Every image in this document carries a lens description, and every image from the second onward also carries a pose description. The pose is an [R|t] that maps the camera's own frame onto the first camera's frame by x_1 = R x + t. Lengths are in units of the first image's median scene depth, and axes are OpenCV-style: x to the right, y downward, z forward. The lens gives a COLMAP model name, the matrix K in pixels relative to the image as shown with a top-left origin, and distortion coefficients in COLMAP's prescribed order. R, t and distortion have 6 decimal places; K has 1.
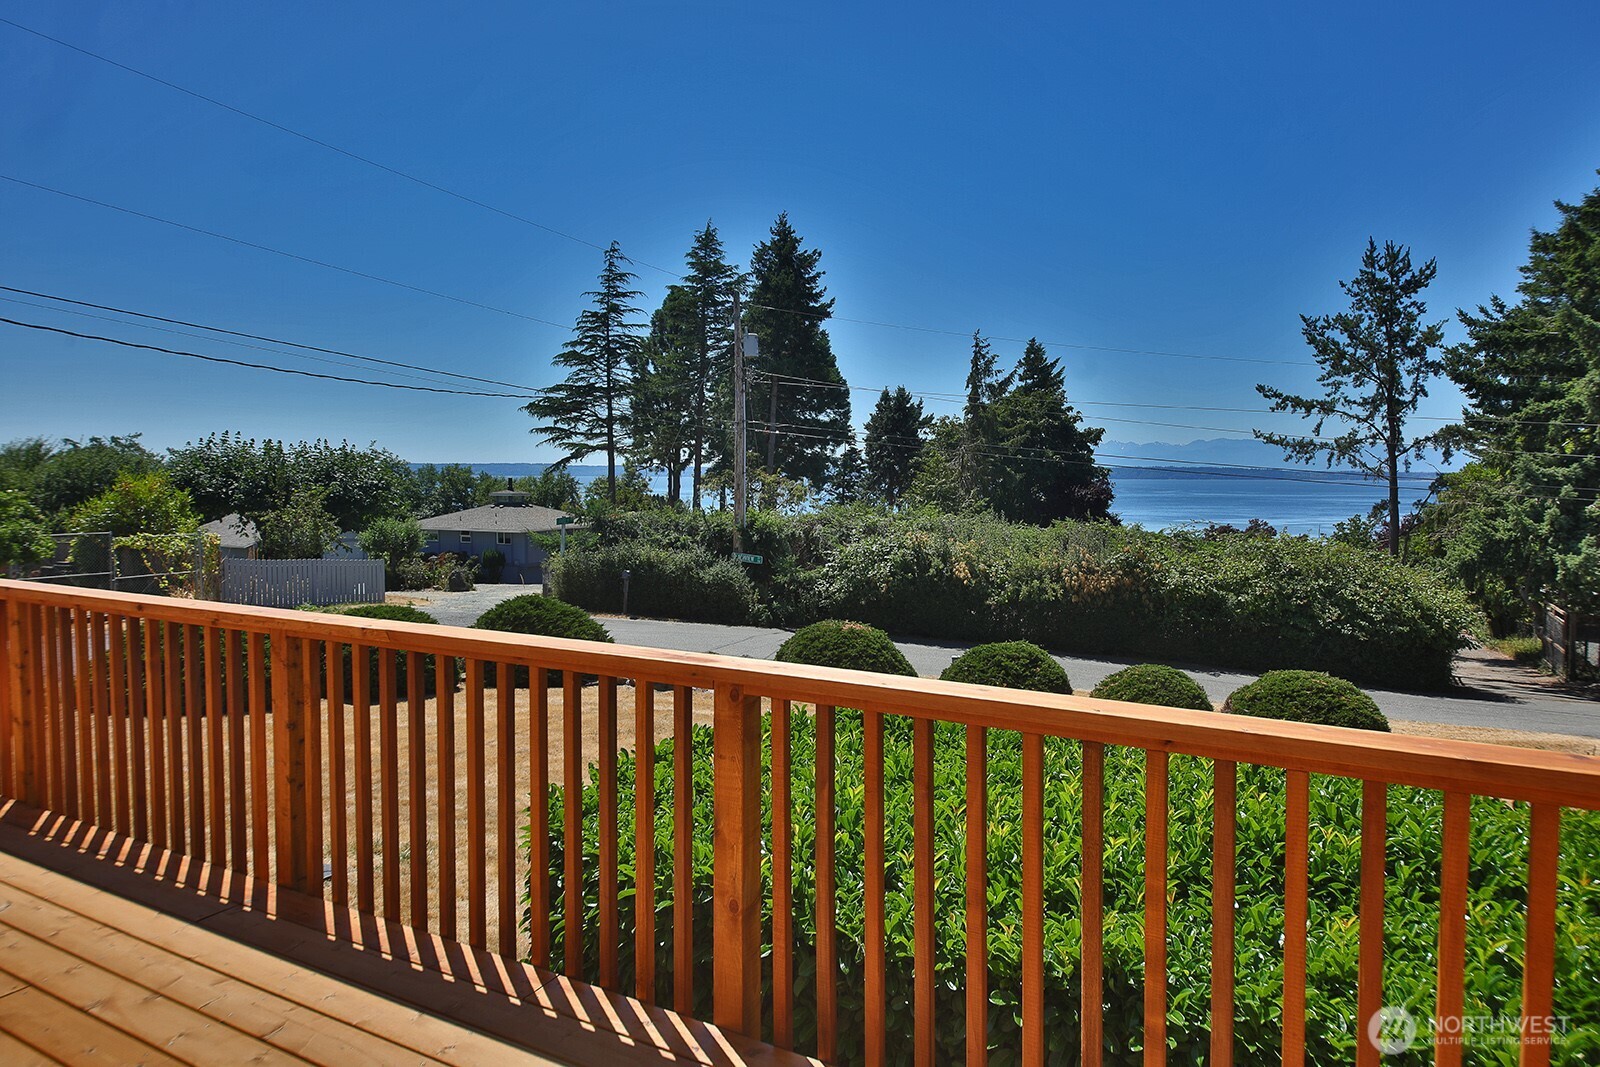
lens RADIAL K [[967.5, 0, 800.2], [0, 967.5, 504.9], [0, 0, 1]] dist [-0.000043, -0.000952]
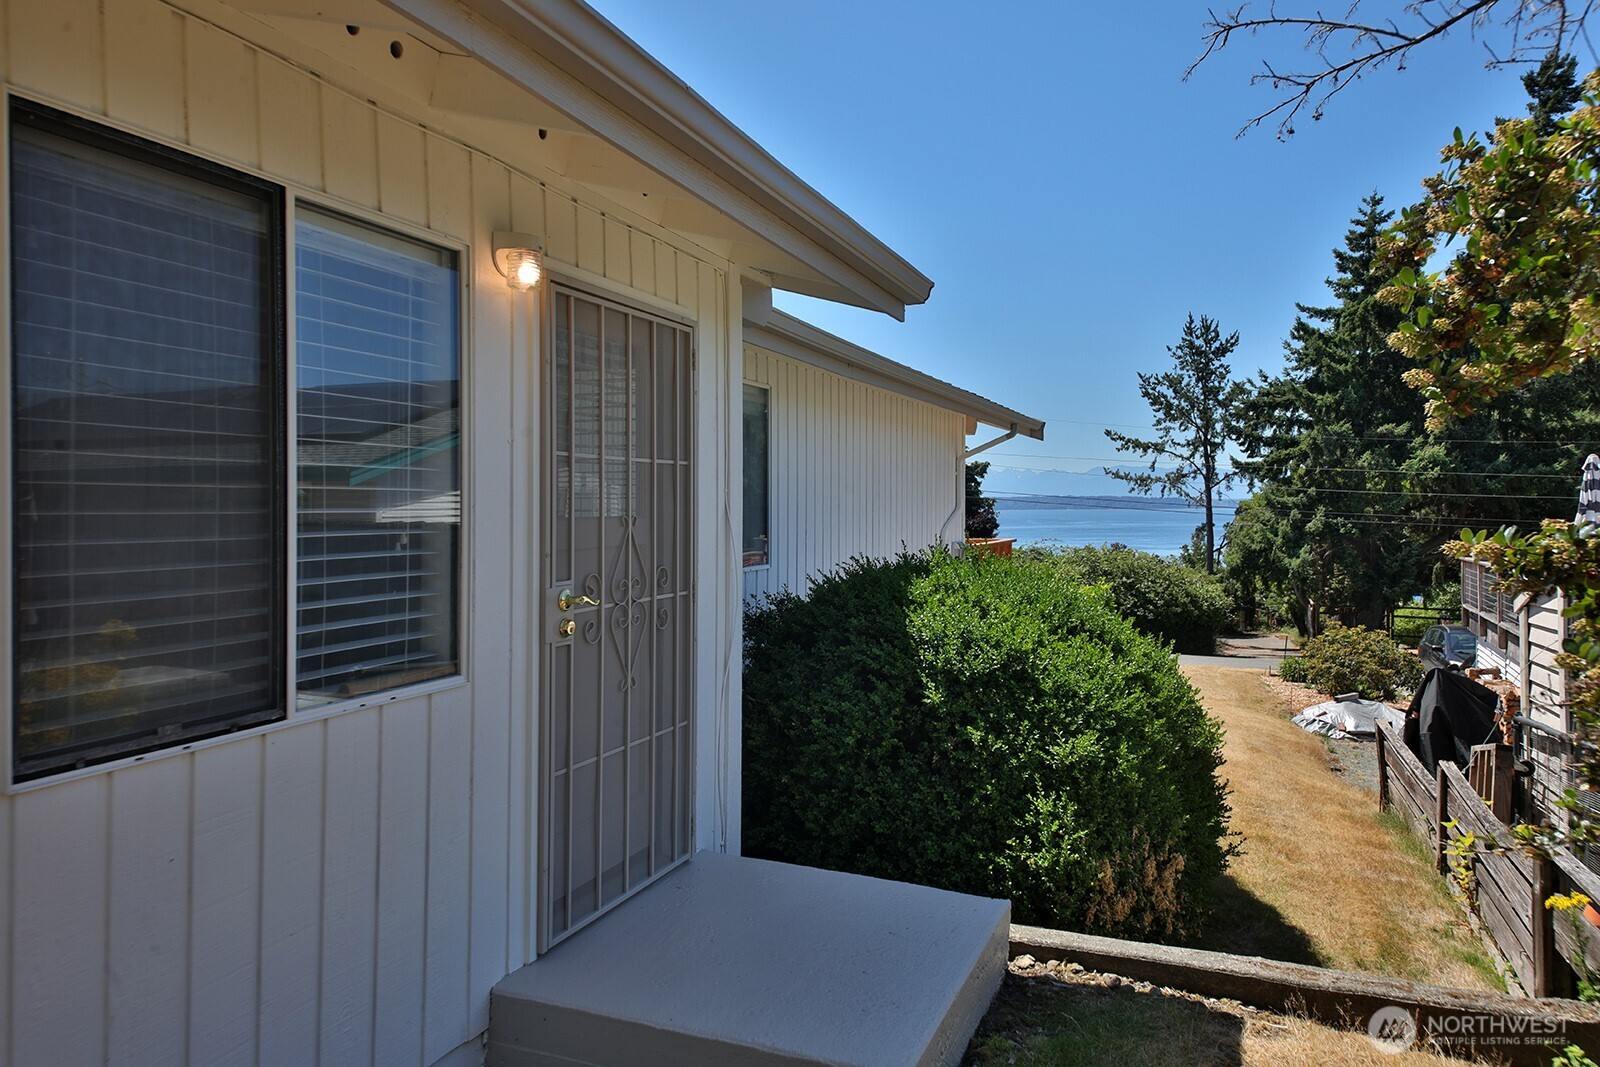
lens RADIAL K [[1049.4, 0, 792.5], [0, 1049.4, 529.7], [0, 0, 1]] dist [0.004129, -0.002286]
pose [[0.994271, -0.011093, 0.106308, -0.063592], [0.011979, 0.999899, -0.007700, 0.007594], [-0.106212, 0.008929, 0.994303, -0.283680]]
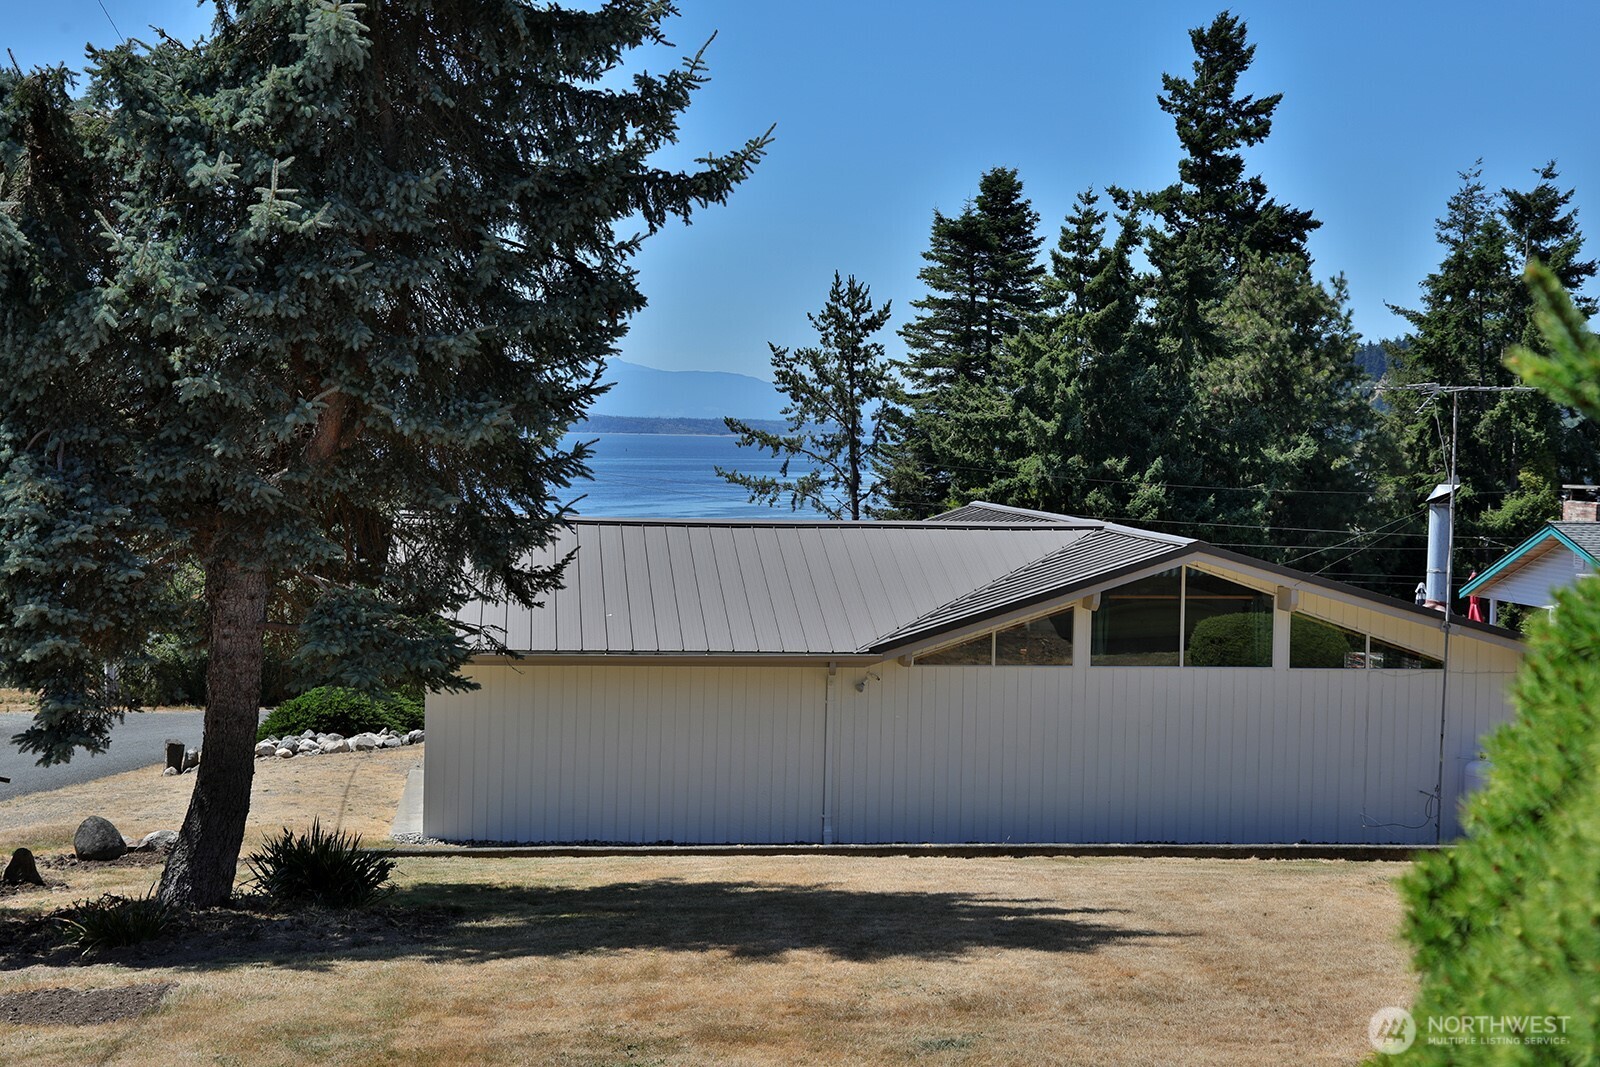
lens RADIAL K [[2138.8, 0, 800.8], [0, 2138.8, 531.1], [0, 0, 1]] dist [0.029851, 0.000000]
pose [[0.803067, -0.013126, 0.595744, -0.688211], [-0.002811, 0.999663, 0.025815, -0.074522], [-0.595882, -0.022406, 0.802760, -0.666885]]
